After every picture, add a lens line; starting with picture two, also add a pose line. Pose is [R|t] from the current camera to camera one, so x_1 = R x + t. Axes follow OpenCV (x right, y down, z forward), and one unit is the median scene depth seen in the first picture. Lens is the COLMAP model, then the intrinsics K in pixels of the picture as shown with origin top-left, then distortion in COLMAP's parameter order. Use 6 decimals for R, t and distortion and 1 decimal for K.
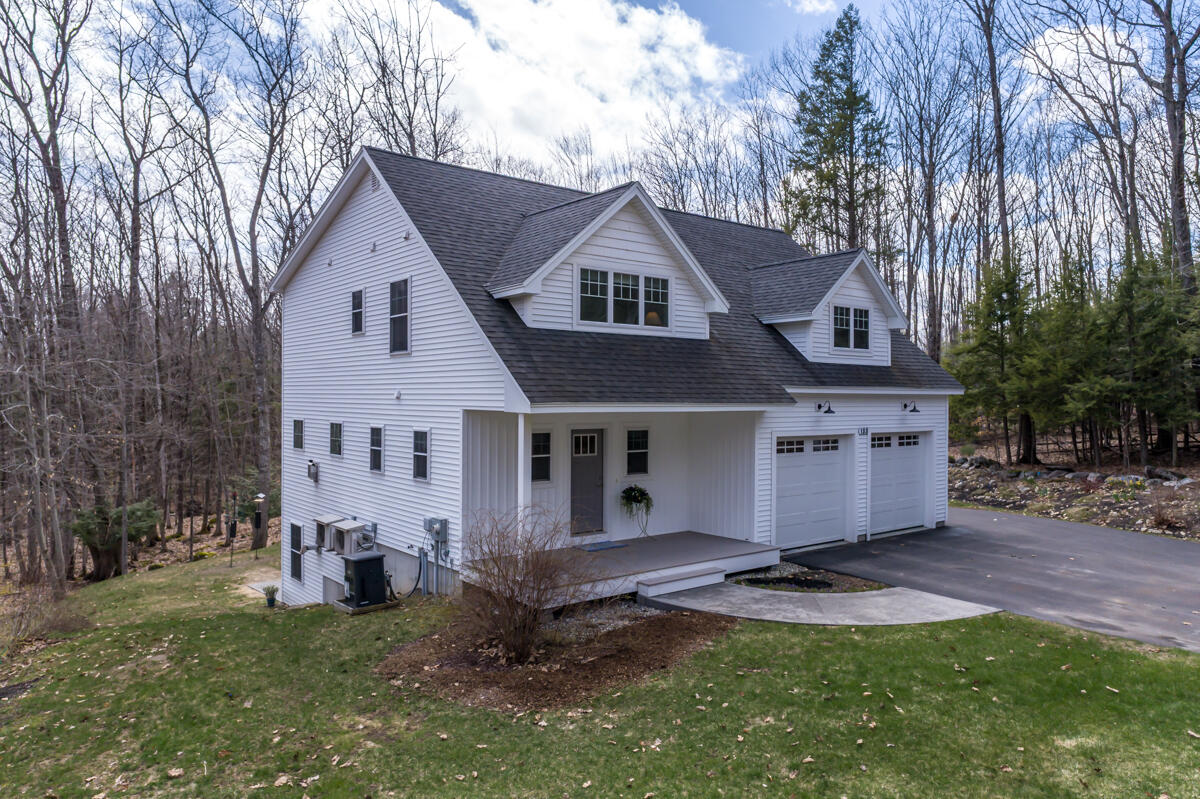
lens RADIAL K [[811.3, 0, 594.0], [0, 811.3, 399.7], [0, 0, 1]] dist [0.004220, 0.007232]
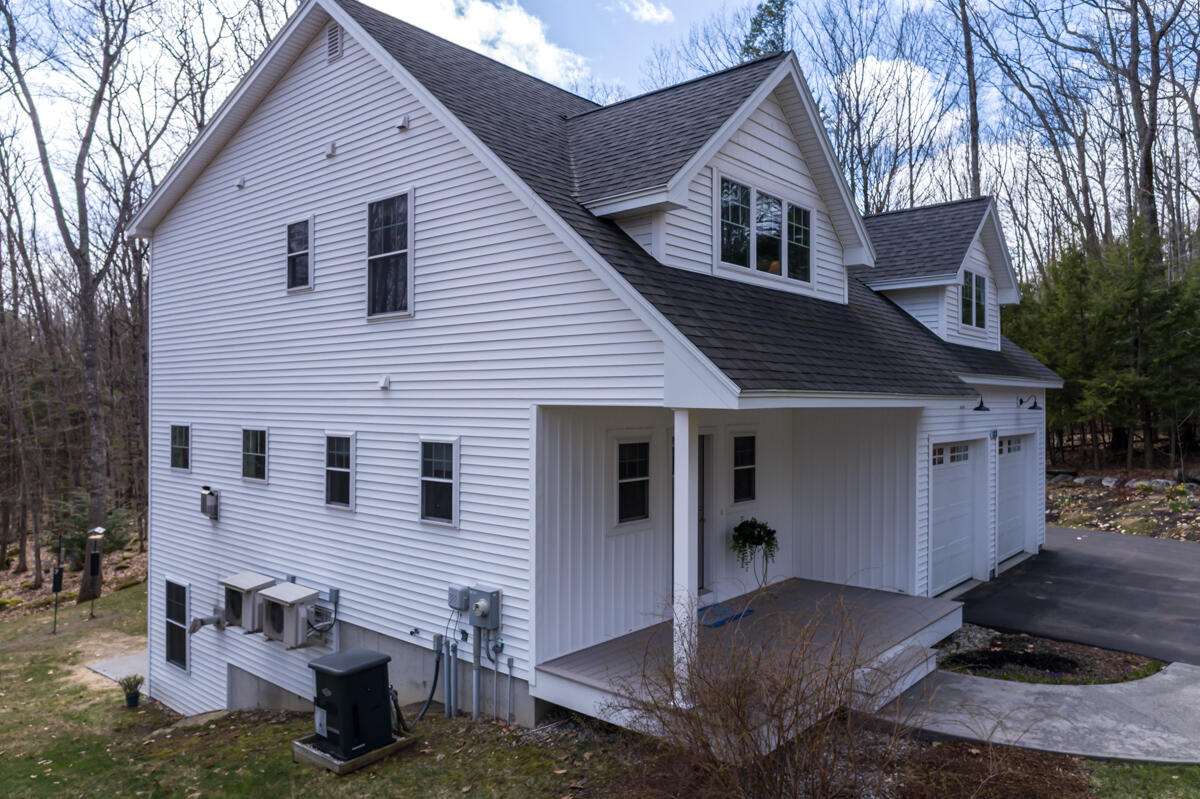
lens RADIAL K [[811.3, 0, 607.4], [0, 811.3, 399.7], [0, 0, 1]] dist [0.004220, 0.007232]
pose [[0.980529, -0.001486, 0.196368, -0.191656], [0.002220, 0.999991, -0.003517, 0.008697], [-0.196361, 0.003884, 0.980524, 0.351245]]
